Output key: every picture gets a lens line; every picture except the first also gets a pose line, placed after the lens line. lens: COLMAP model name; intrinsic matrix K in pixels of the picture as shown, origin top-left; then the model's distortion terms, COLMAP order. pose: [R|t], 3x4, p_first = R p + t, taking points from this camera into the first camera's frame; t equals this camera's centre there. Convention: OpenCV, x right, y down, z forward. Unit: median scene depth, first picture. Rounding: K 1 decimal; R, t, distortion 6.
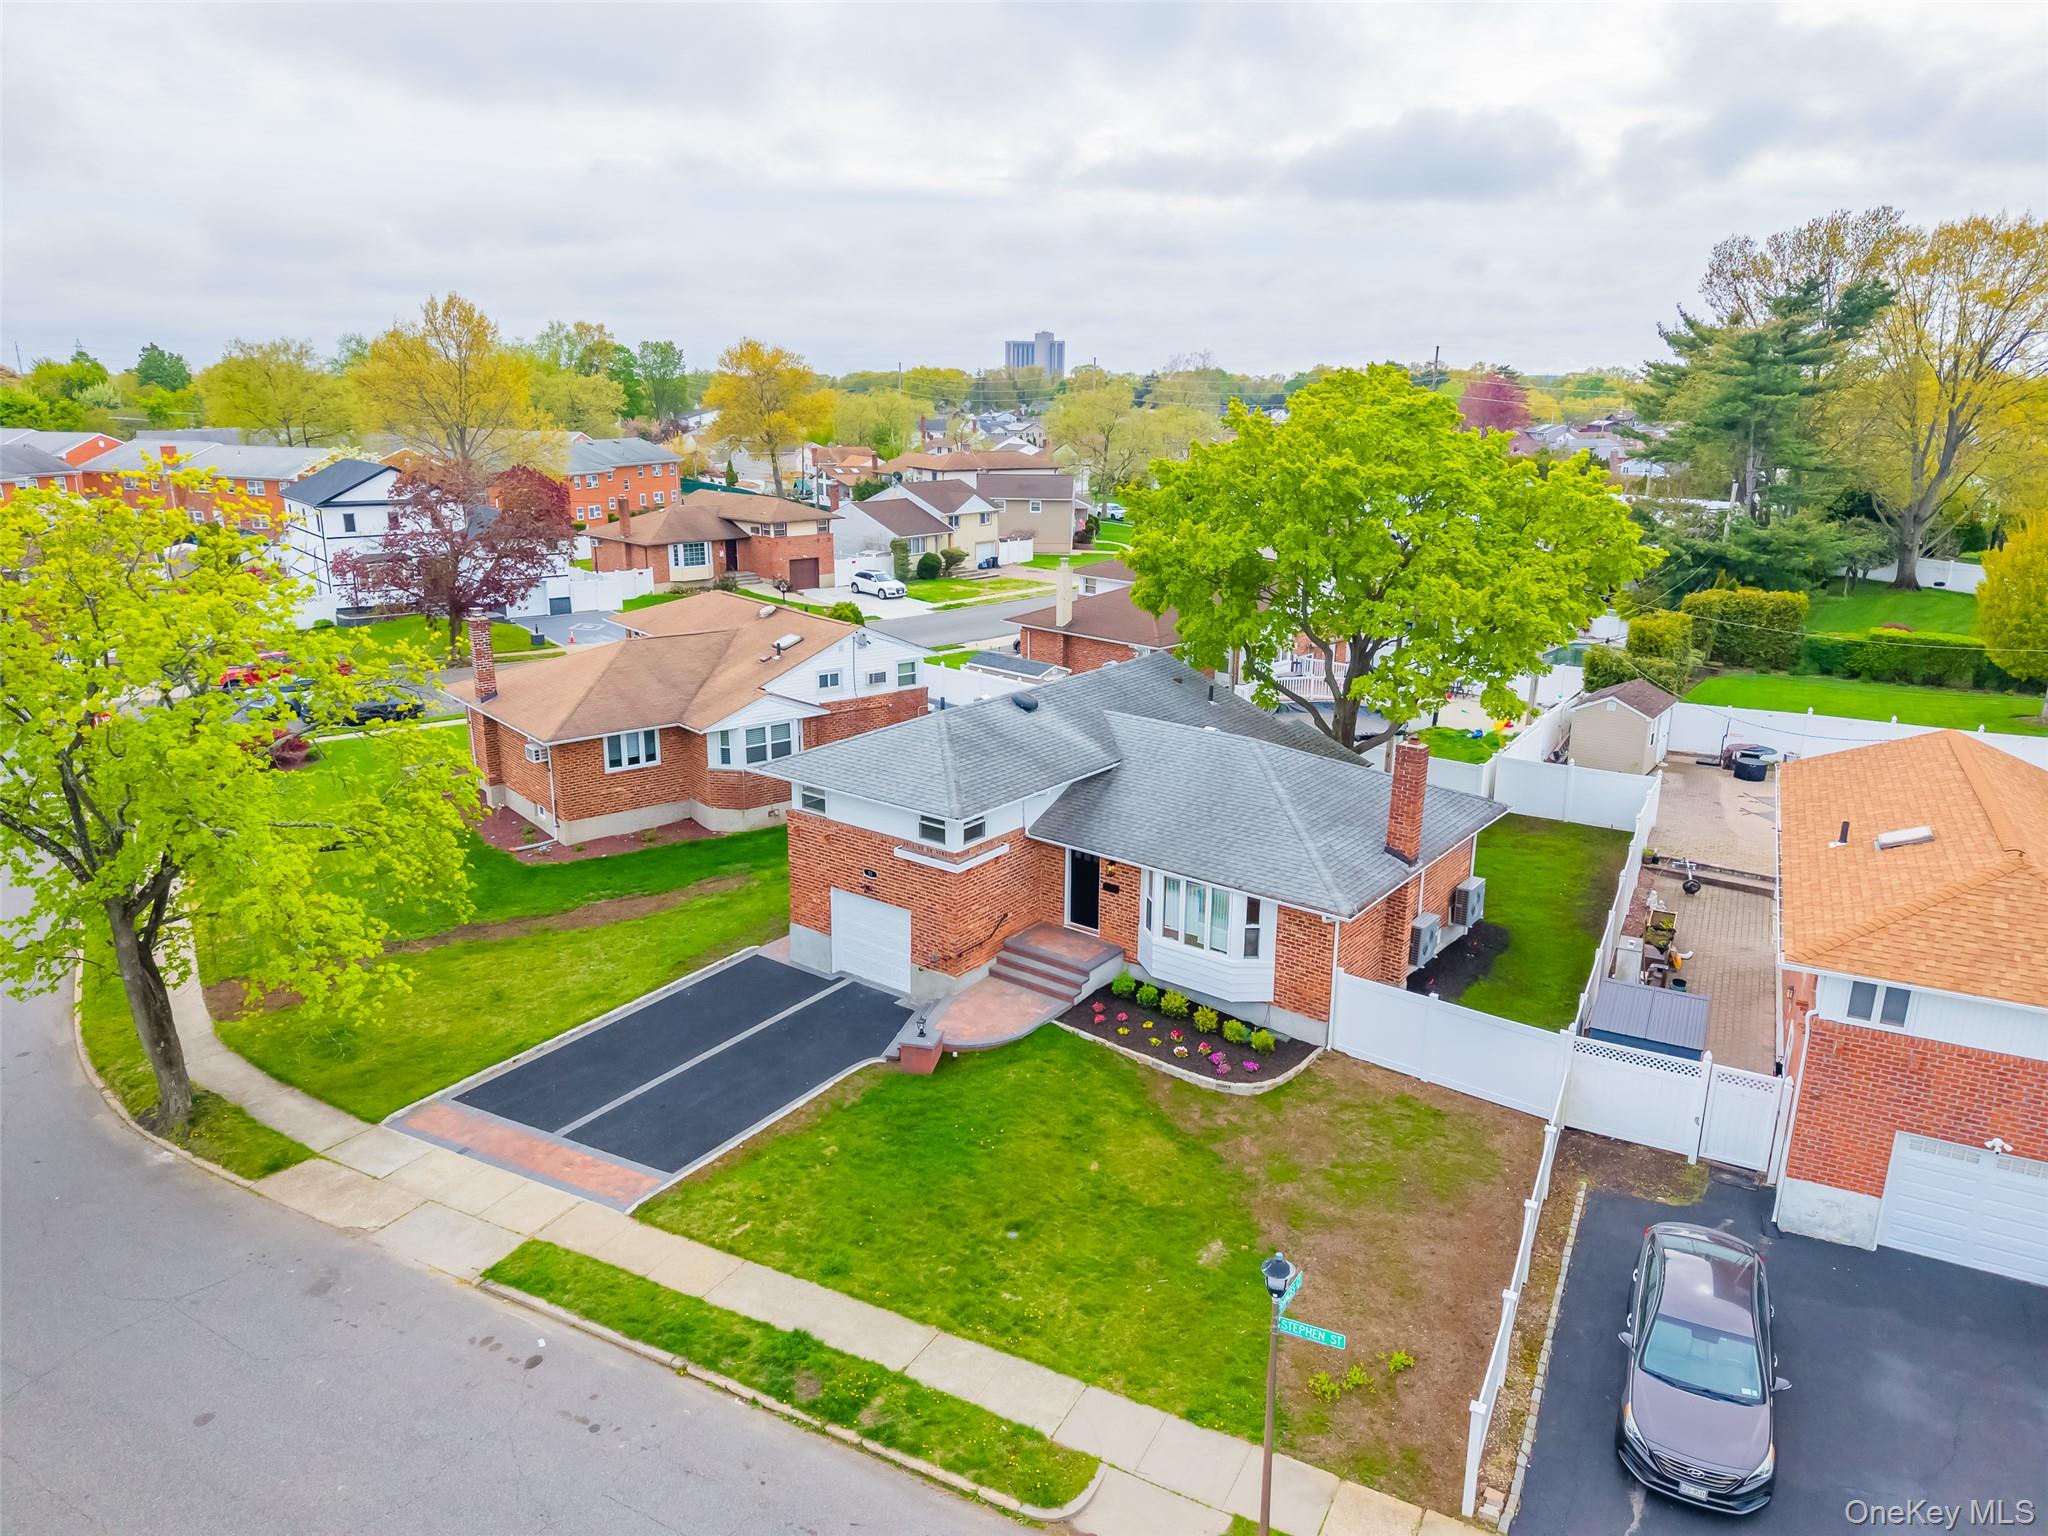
lens RADIAL K [[1356.4, 0, 1022.0], [0, 1356.4, 775.6], [0, 0, 1]] dist [0.055287, -0.050637]
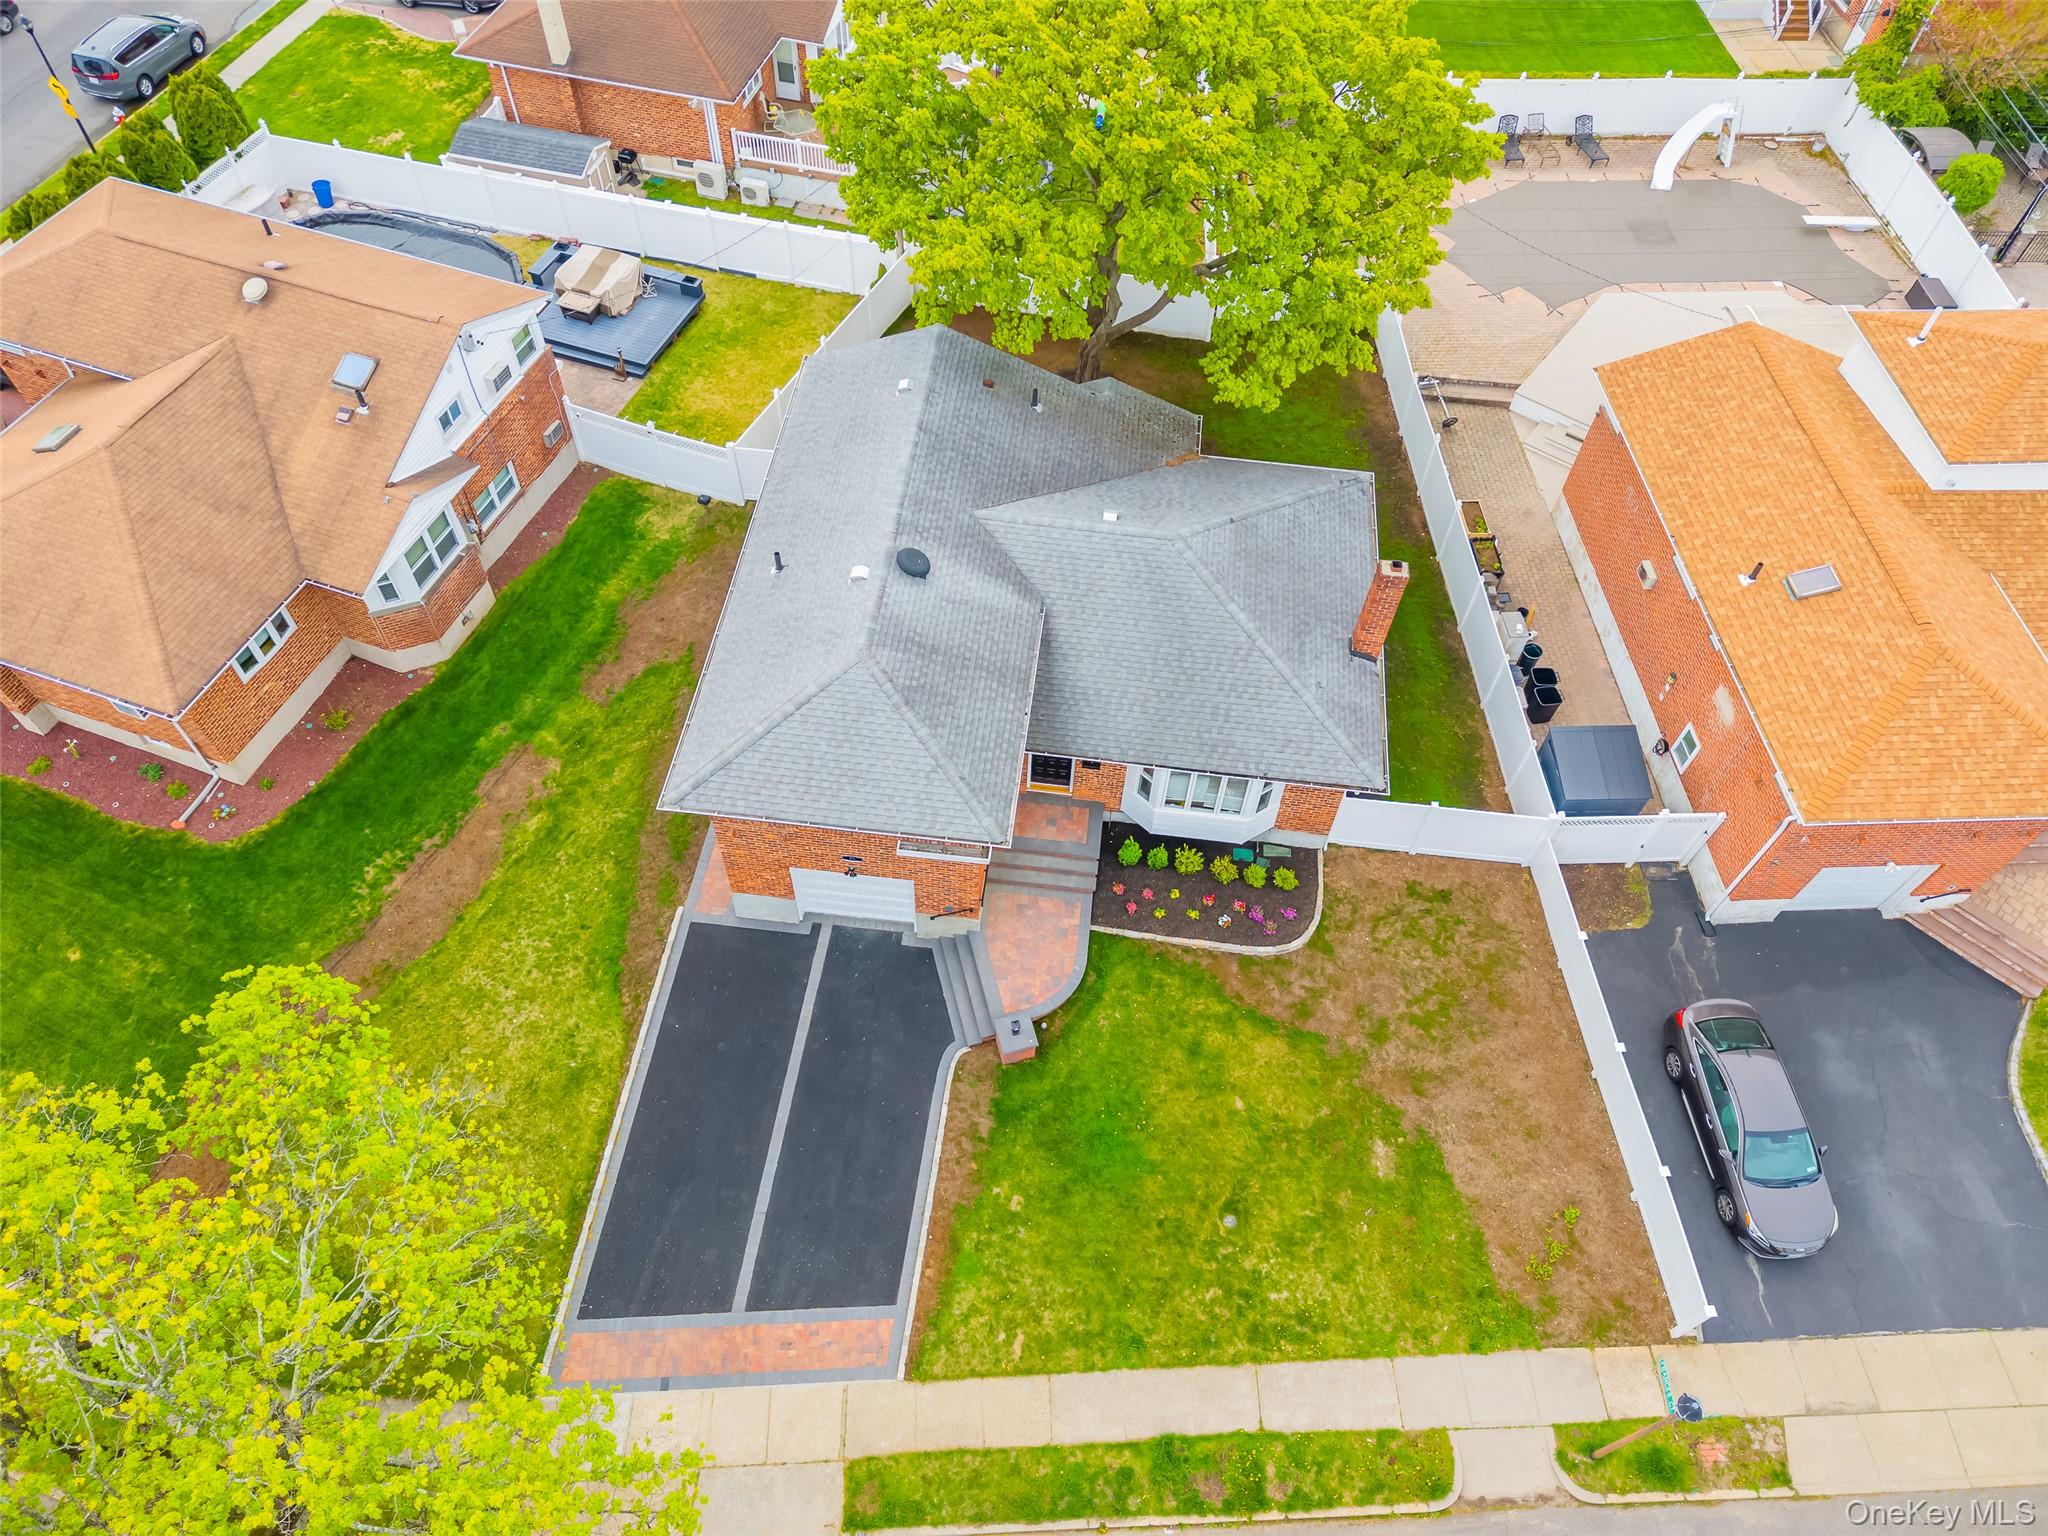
lens RADIAL K [[1364.0, 0, 1024.5], [0, 1364.0, 774.8], [0, 0, 1]] dist [0.041250, -0.029476]
pose [[0.860323, -0.403372, 0.311665, -0.281678], [0.120298, 0.754801, 0.644829, -0.546372], [-0.495351, -0.517268, 0.697898, 0.382039]]
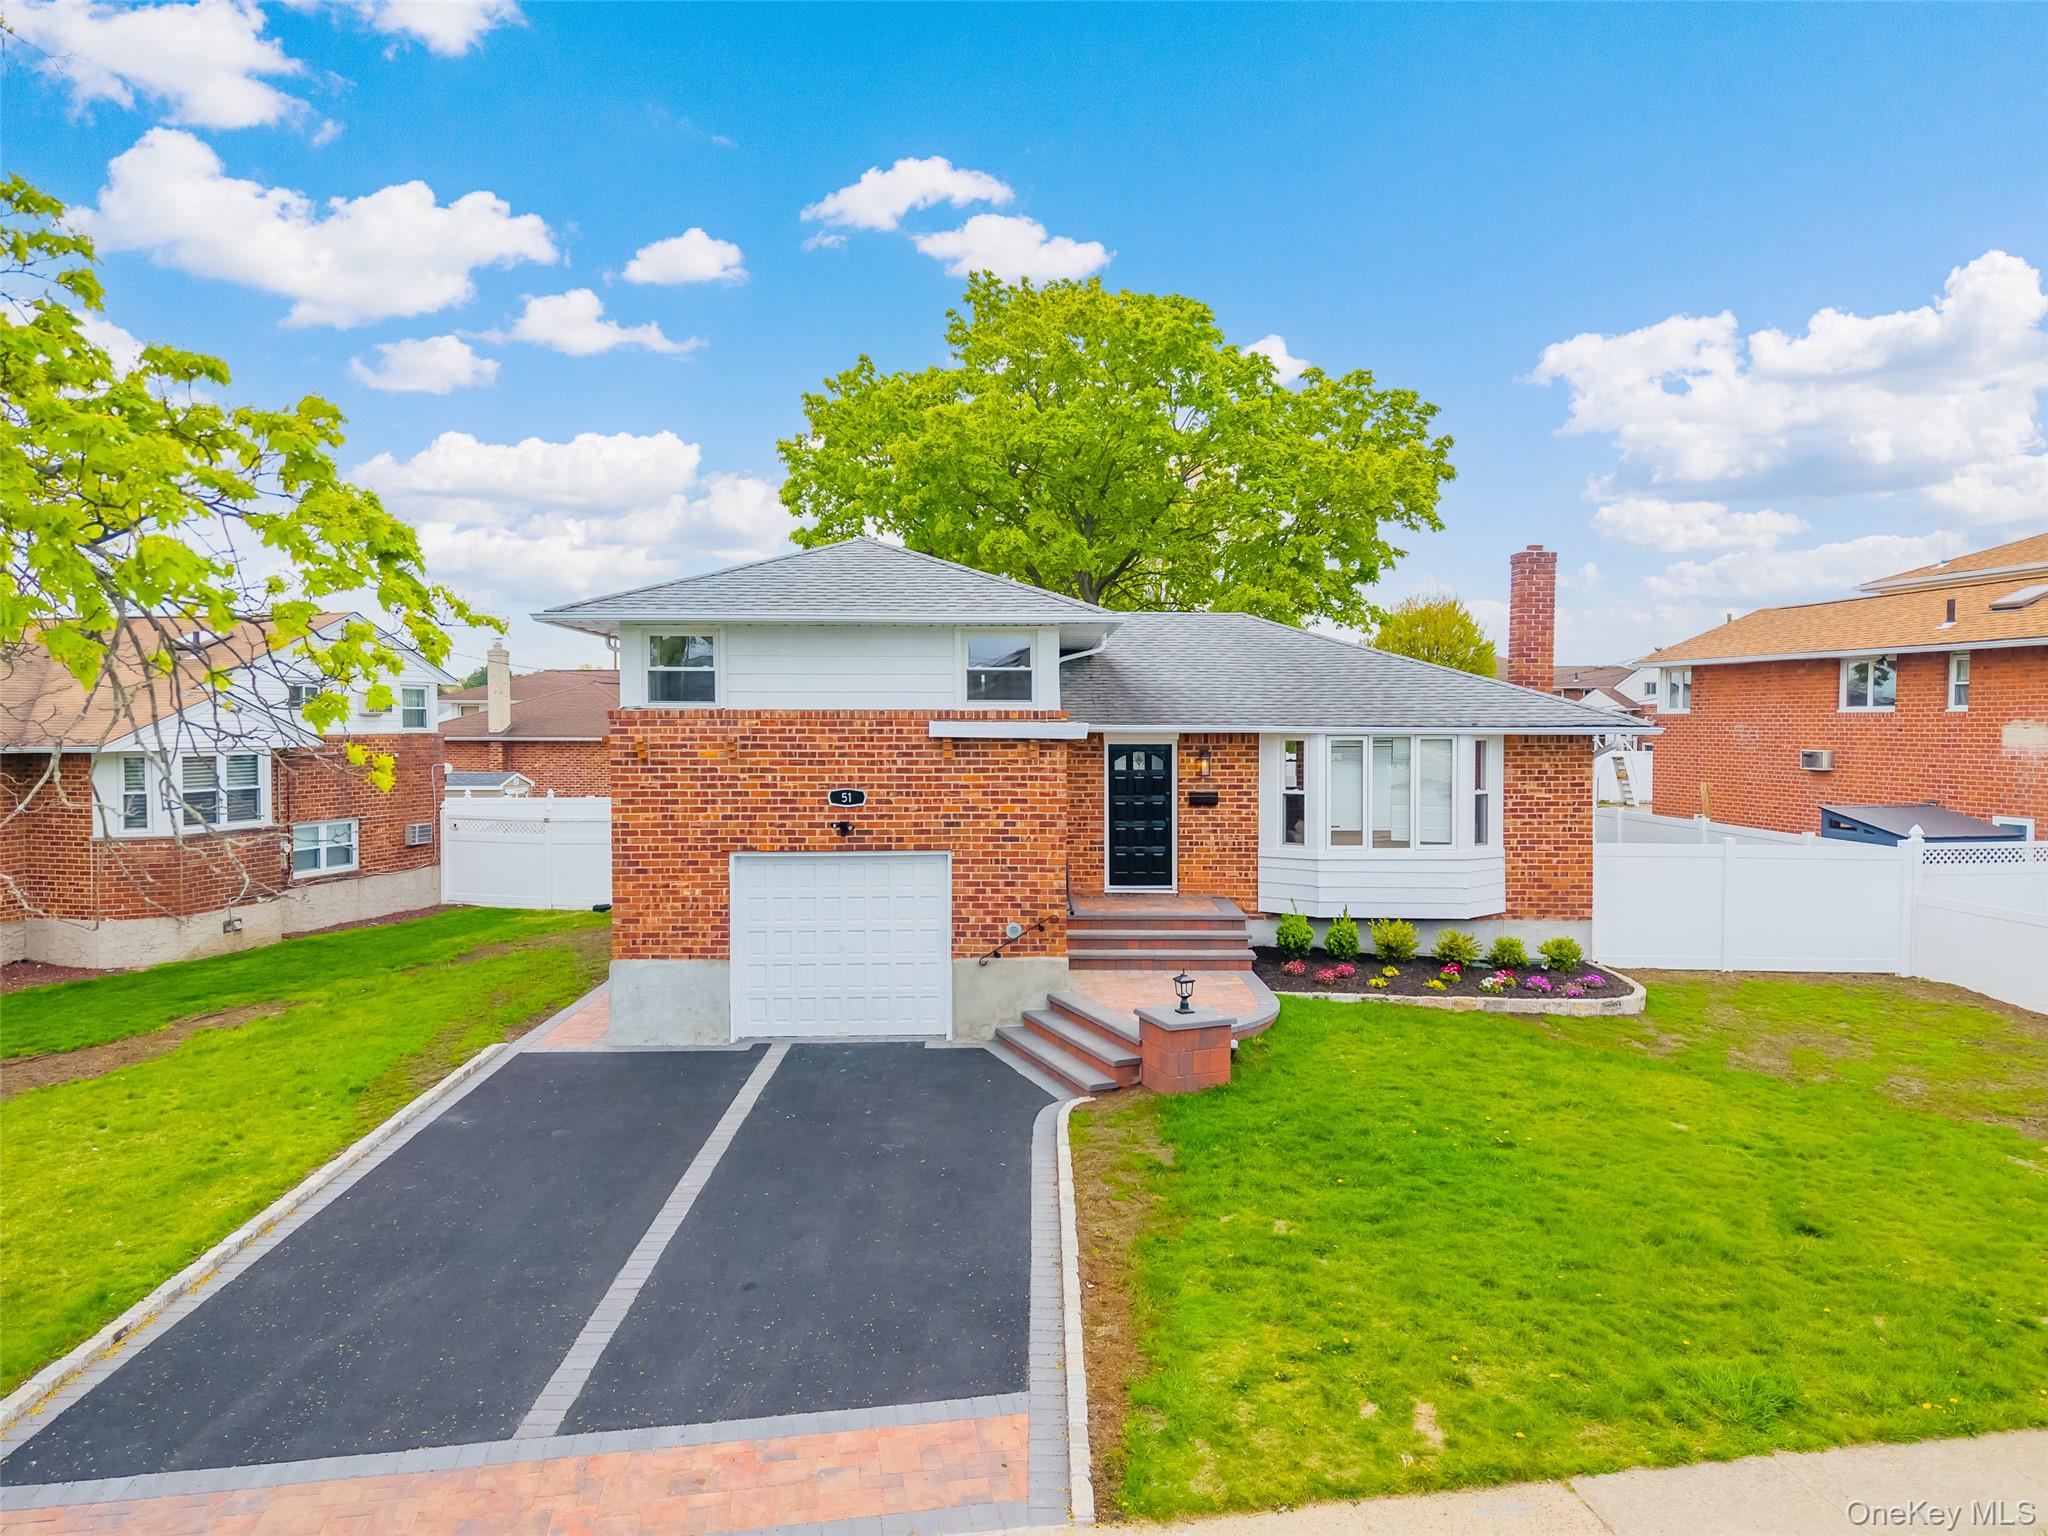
lens RADIAL K [[1364.0, 0, 1024.5], [0, 1364.0, 774.8], [0, 0, 1]] dist [0.041250, -0.029476]
pose [[0.794472, -0.034576, 0.606315, -0.386041], [0.175215, 0.968973, -0.174332, 0.173067], [-0.581475, 0.244737, 0.775880, 0.597004]]
